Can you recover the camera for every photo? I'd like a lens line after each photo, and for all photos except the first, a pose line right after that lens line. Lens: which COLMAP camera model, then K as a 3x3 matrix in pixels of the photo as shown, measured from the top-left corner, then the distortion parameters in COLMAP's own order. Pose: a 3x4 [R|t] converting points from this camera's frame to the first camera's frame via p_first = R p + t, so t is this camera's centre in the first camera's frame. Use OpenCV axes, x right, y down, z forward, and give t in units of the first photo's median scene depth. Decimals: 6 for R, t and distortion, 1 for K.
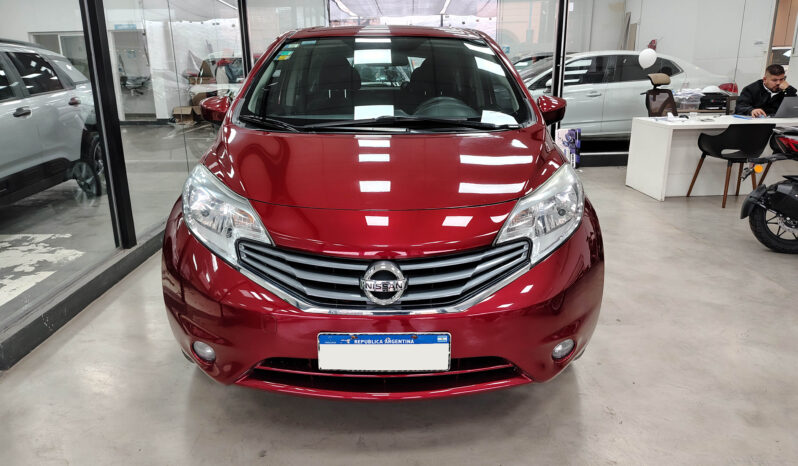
lens RADIAL K [[569.1, 0, 401.6], [0, 569.1, 235.3], [0, 0, 1]] dist [0.025255, -0.021542]
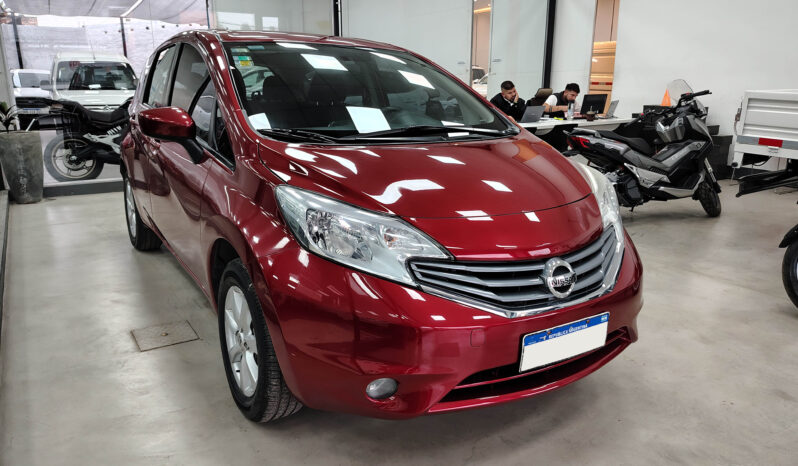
lens RADIAL K [[569.1, 0, 401.3], [0, 569.1, 231.7], [0, 0, 1]] dist [0.025255, -0.021542]
pose [[0.855516, -0.116199, 0.504570, -0.811874], [0.128090, 0.991699, 0.011200, -0.051631], [-0.501683, 0.055049, 0.863298, 0.214017]]
